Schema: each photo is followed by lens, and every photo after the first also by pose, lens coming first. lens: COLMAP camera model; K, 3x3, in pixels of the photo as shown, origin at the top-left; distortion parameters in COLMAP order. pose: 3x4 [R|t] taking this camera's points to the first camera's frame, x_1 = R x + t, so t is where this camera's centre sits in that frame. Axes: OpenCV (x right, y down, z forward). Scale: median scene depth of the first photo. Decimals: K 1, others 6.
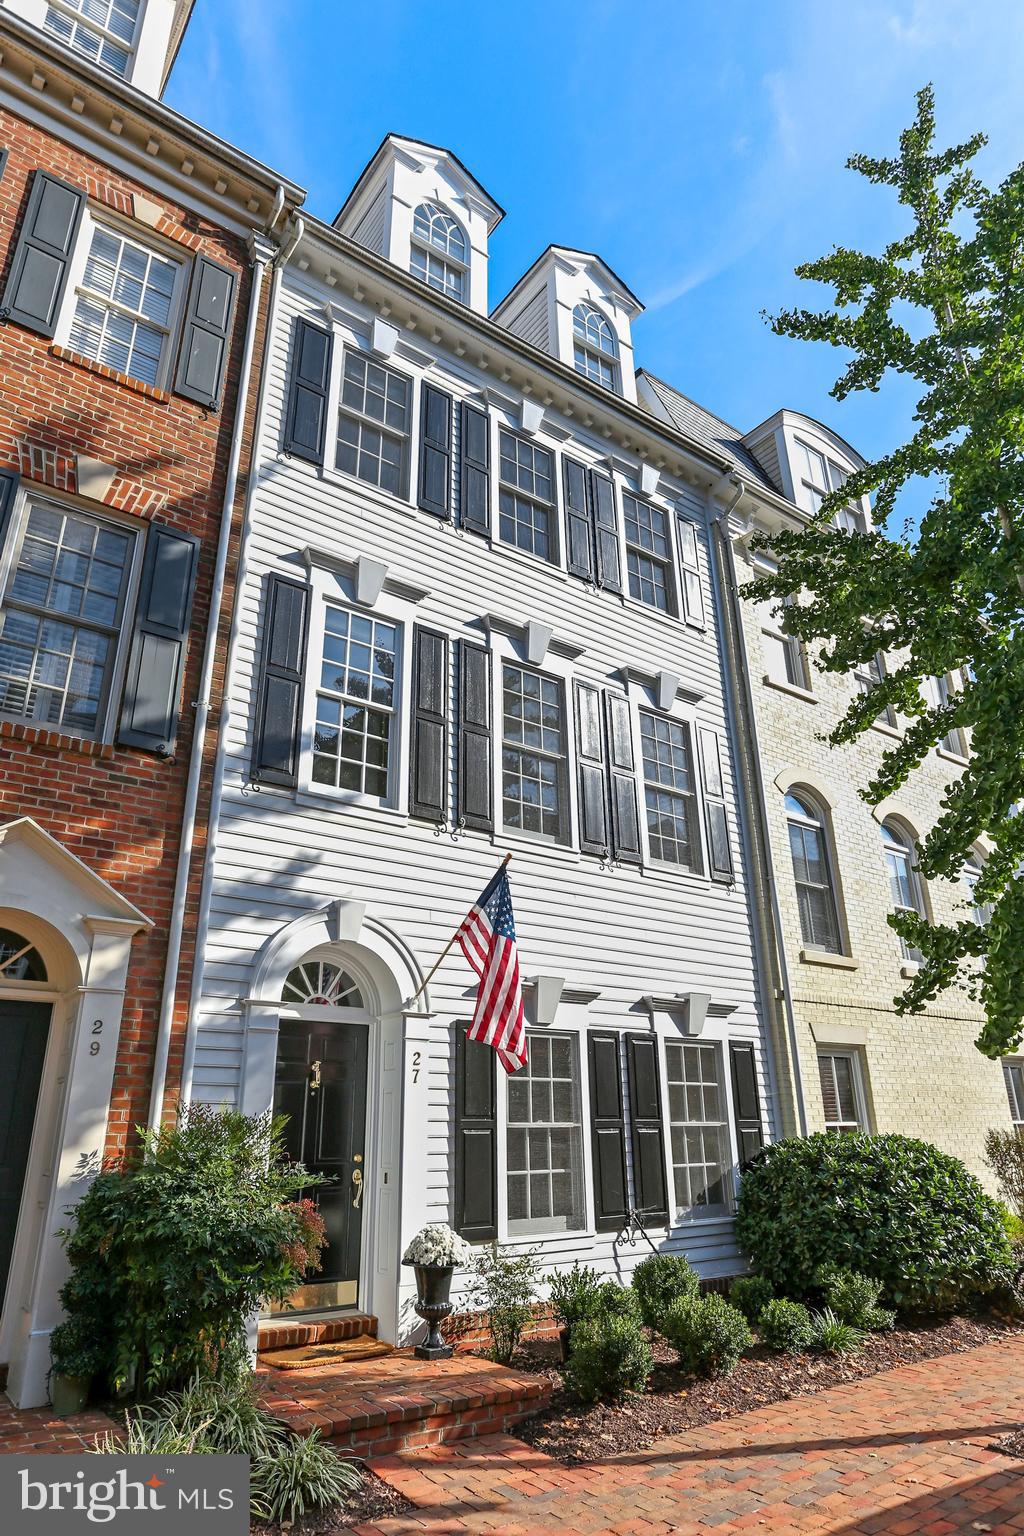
lens RADIAL K [[909.1, 0, 497.5], [0, 909.1, 785.0], [0, 0, 1]] dist [-0.024472, 0.011808]
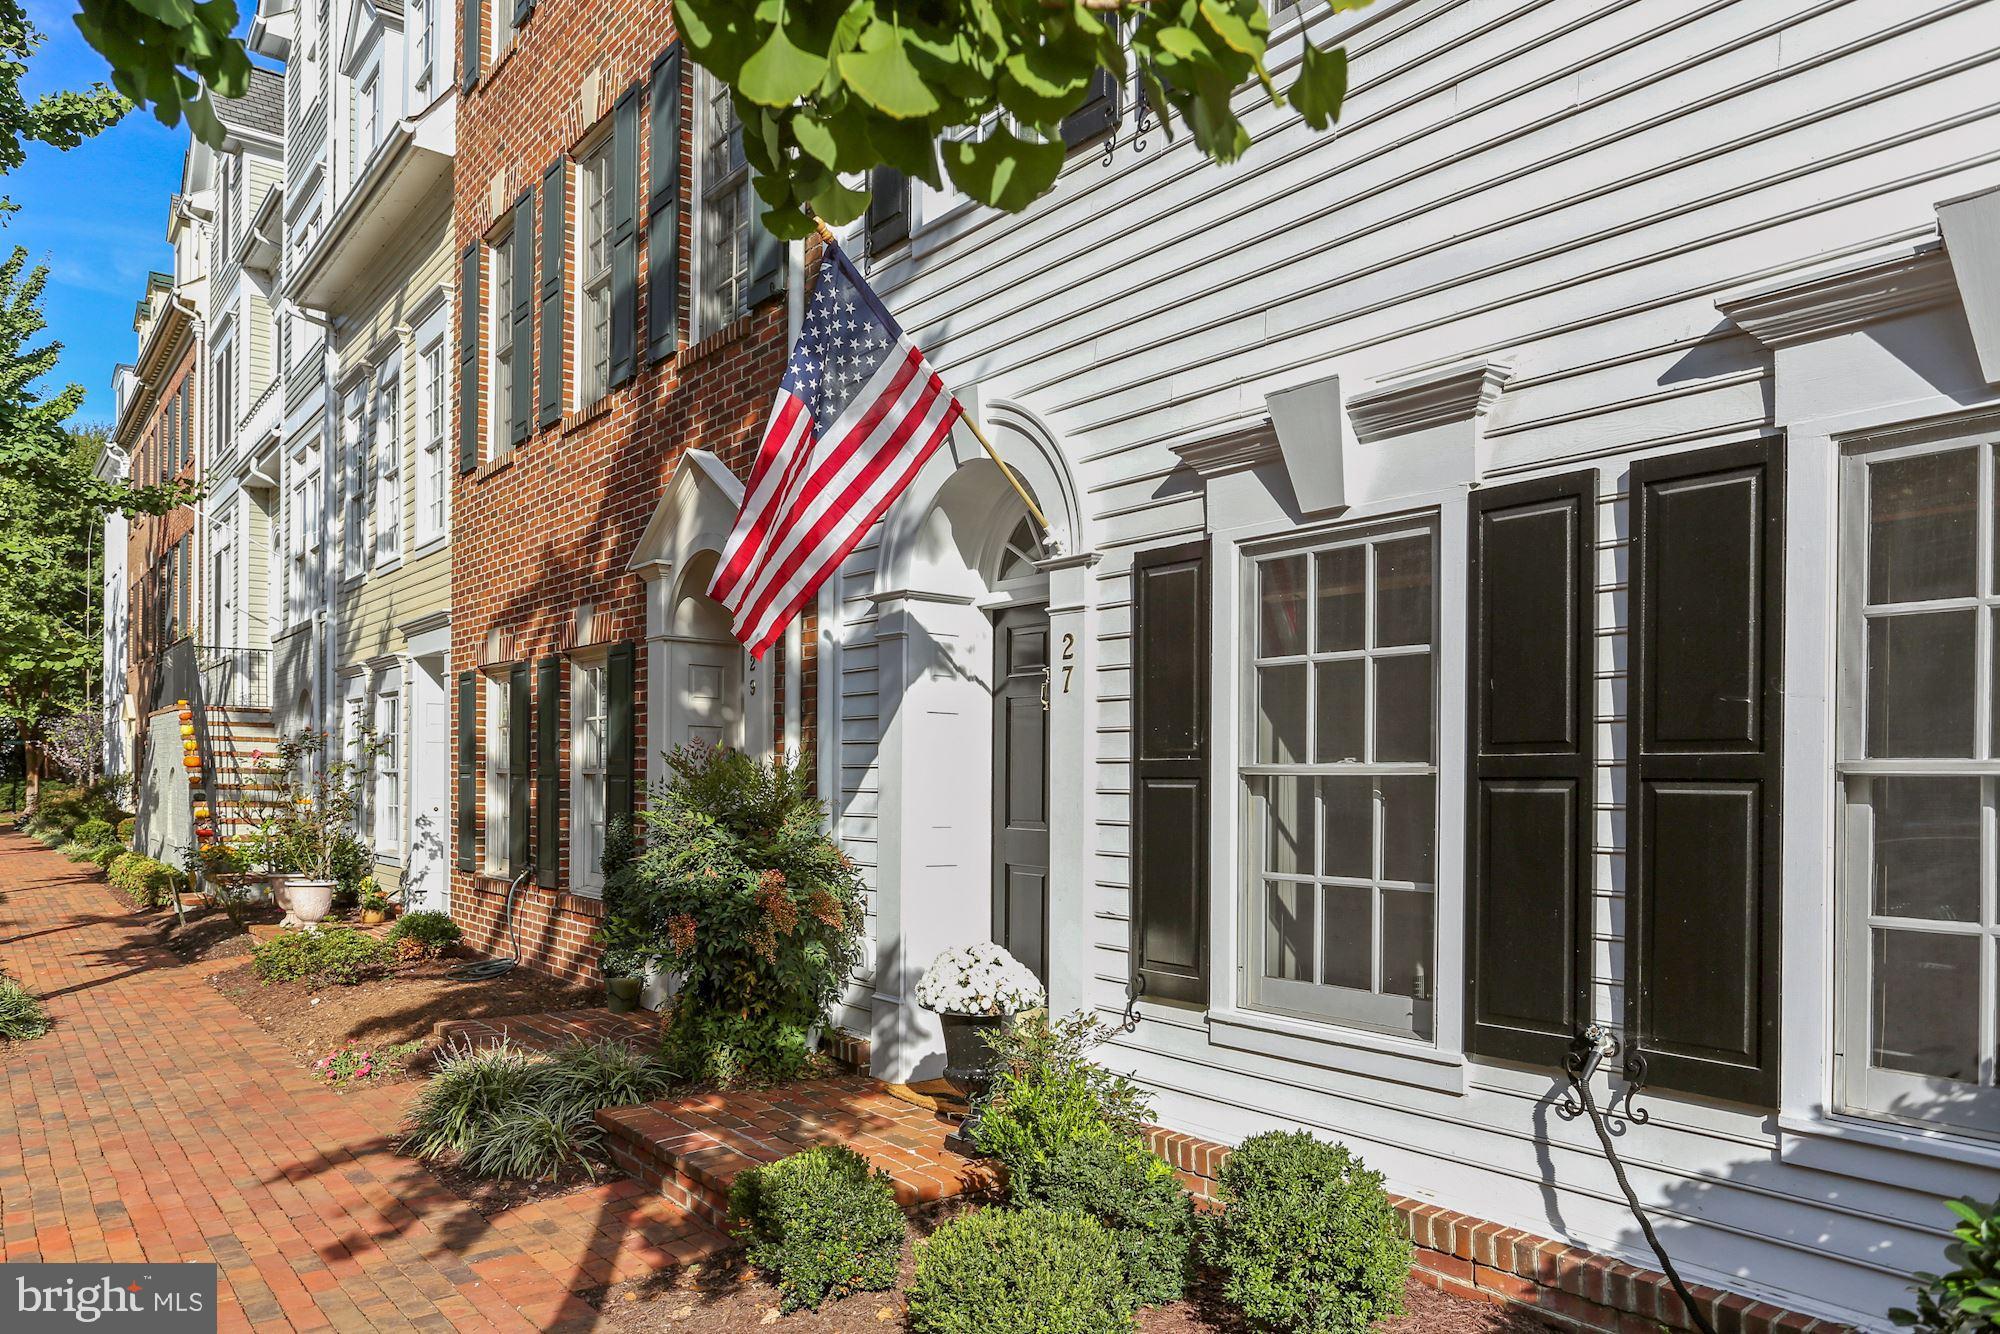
lens RADIAL K [[1442.0, 0, 968.1], [0, 1442.0, 774.9], [0, 0, 1]] dist [-0.018753, 0.005479]
pose [[-0.018104, 0.008157, -0.999803, 0.649889], [0.357236, 0.934013, 0.001151, 0.313703], [0.933839, -0.357145, -0.019823, 0.845686]]
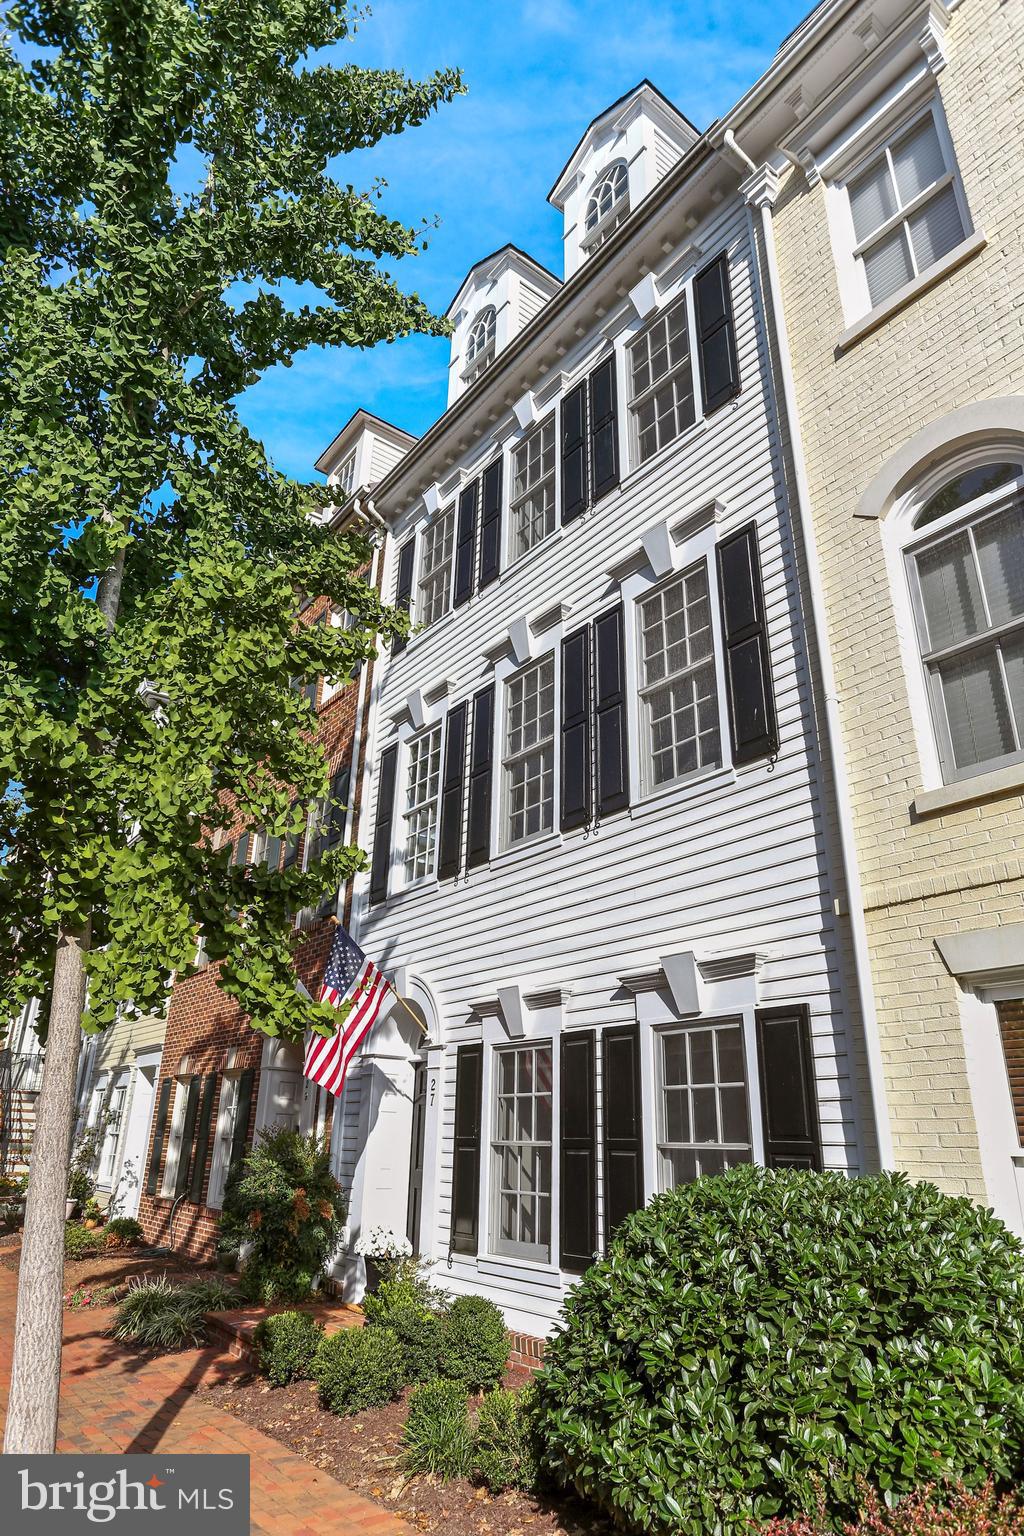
lens RADIAL K [[909.1, 0, 519.5], [0, 909.1, 760.1], [0, 0, 1]] dist [-0.024472, 0.011808]
pose [[0.010183, -0.376808, -0.926236, 1.060902], [0.347899, 0.869749, -0.350003, 0.348888], [0.937477, -0.318672, 0.139947, 0.969772]]
